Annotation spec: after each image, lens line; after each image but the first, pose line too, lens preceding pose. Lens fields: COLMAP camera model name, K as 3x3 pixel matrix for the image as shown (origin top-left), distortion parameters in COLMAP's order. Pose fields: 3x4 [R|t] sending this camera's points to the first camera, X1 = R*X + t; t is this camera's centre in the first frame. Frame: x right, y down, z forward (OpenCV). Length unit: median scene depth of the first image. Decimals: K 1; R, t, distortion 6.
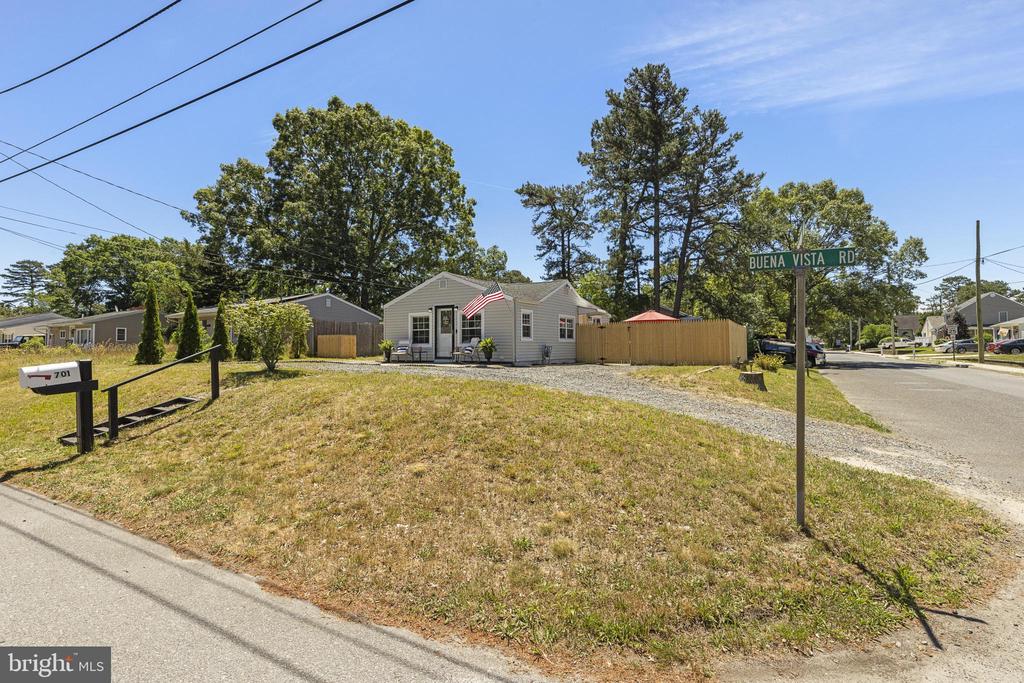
lens RADIAL K [[478.0, 0, 512.4], [0, 478.0, 338.7], [0, 0, 1]] dist [-0.001270, -0.000044]
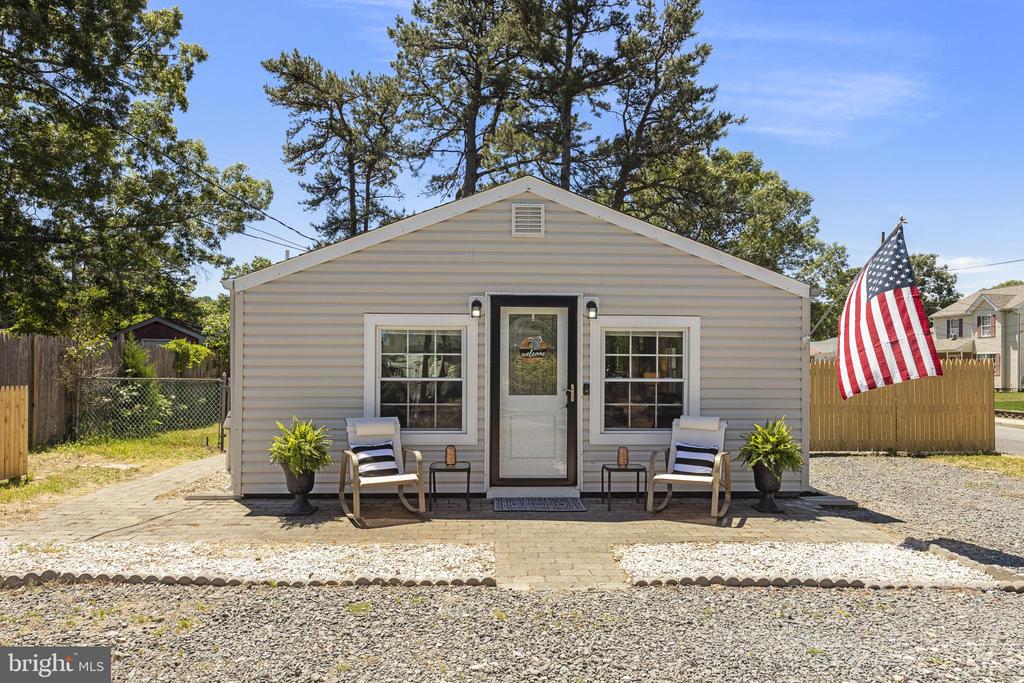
lens RADIAL K [[682.8, 0, 514.7], [0, 682.8, 365.5], [0, 0, 1]] dist [0.000424, -0.000197]
pose [[0.842592, 0.010841, 0.538444, -0.185920], [-0.019470, 0.999757, 0.010339, -0.016561], [-0.538201, -0.019195, 0.842598, 0.334890]]
